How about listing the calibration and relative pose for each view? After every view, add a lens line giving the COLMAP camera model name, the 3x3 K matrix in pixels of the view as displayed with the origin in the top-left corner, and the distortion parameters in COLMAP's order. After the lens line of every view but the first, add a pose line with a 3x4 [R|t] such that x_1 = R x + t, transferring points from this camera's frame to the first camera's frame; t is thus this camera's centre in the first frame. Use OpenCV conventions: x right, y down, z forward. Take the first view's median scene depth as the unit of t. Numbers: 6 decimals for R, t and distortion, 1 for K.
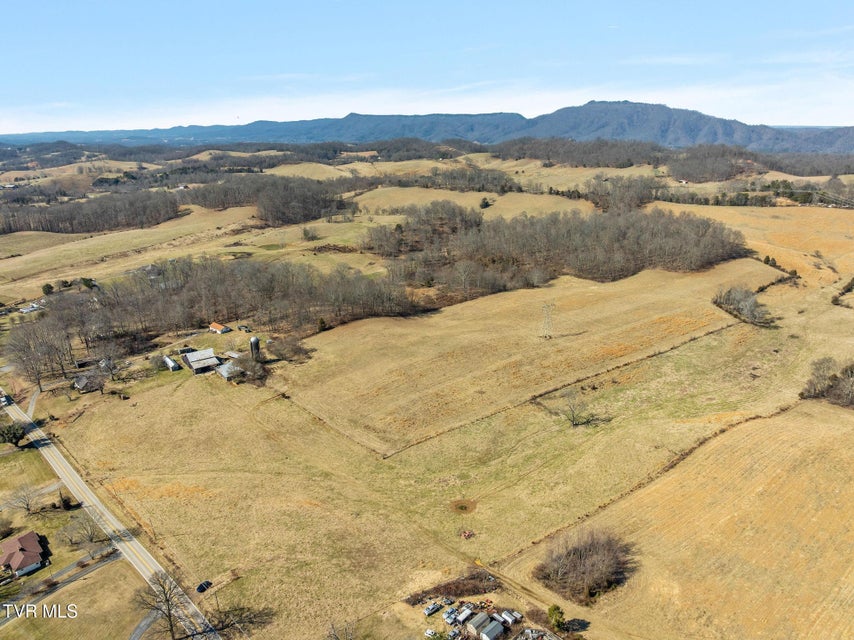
lens RADIAL K [[611.3, 0, 425.4], [0, 611.3, 320.7], [0, 0, 1]] dist [-0.031845, 0.004339]
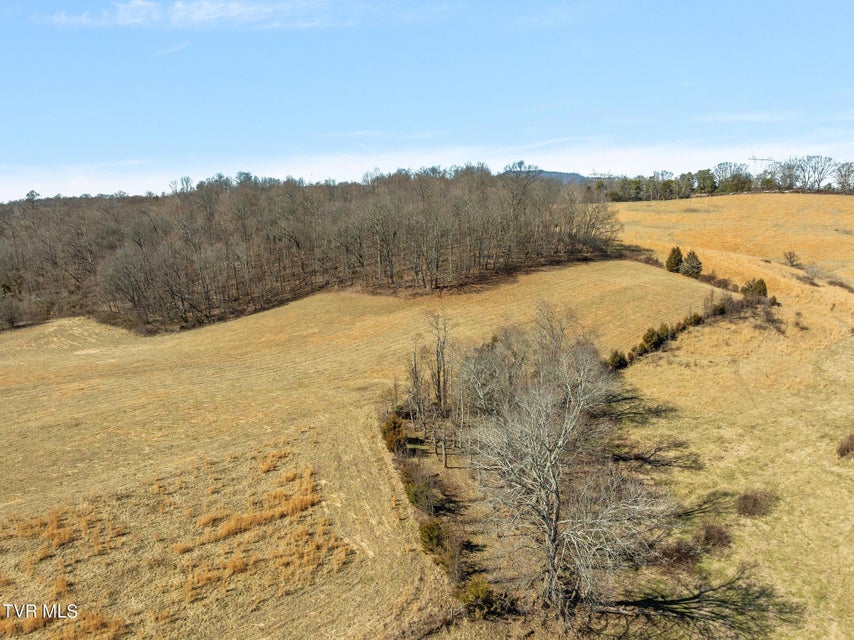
lens RADIAL K [[611.3, 0, 426.1], [0, 611.3, 321.8], [0, 0, 1]] dist [-0.031845, 0.004339]
pose [[0.994370, -0.018693, 0.104298, 0.401893], [0.030847, 0.992751, -0.116162, -0.030725], [-0.101371, 0.118725, 0.987739, 0.702944]]
